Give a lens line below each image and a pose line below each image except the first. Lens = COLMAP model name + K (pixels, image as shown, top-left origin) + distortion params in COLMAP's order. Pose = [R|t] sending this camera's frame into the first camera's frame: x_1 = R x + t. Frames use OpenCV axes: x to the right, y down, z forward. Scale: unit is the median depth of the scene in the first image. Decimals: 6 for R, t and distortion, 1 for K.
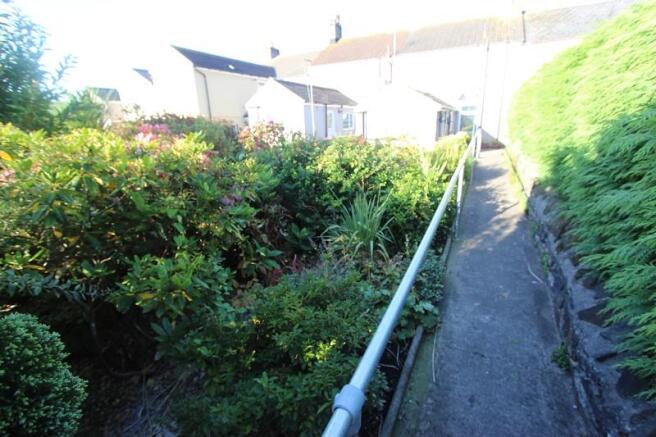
lens RADIAL K [[306.3, 0, 328.0], [0, 306.3, 218.5], [0, 0, 1]] dist [-0.002463, -0.000144]
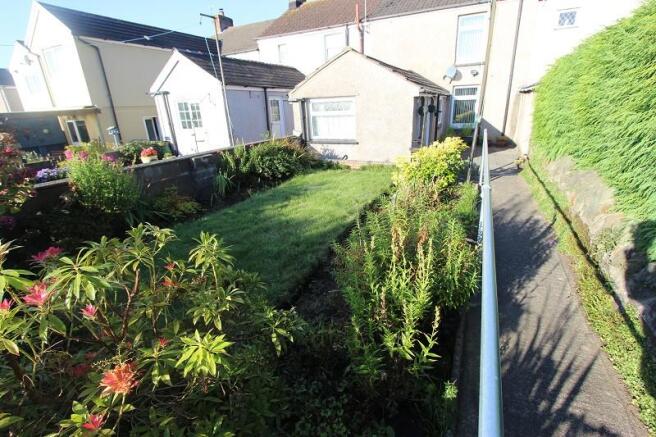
lens RADIAL K [[306.3, 0, 328.0], [0, 306.3, 218.5], [0, 0, 1]] dist [-0.002463, -0.000144]
pose [[0.999695, -0.018217, 0.016672, 0.114630], [0.017404, 0.998712, 0.047665, -0.096607], [-0.017518, -0.047361, 0.998724, 0.261231]]
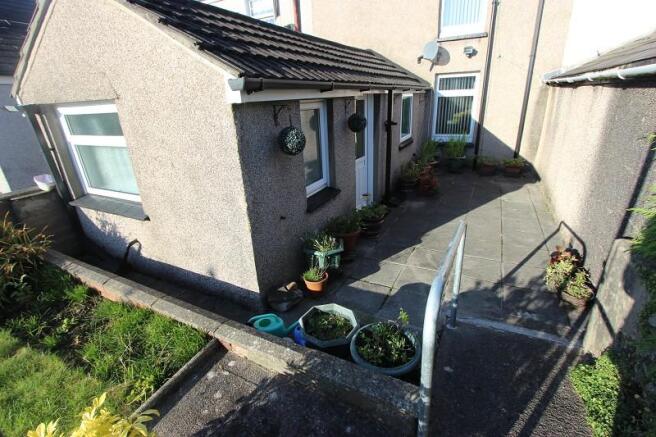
lens RADIAL K [[306.3, 0, 328.0], [0, 306.3, 218.5], [0, 0, 1]] dist [-0.002463, -0.000144]
pose [[0.999840, -0.012913, -0.012415, 0.275211], [0.013784, 0.997247, 0.072855, -0.195525], [0.011440, -0.073014, 0.997265, 0.533884]]
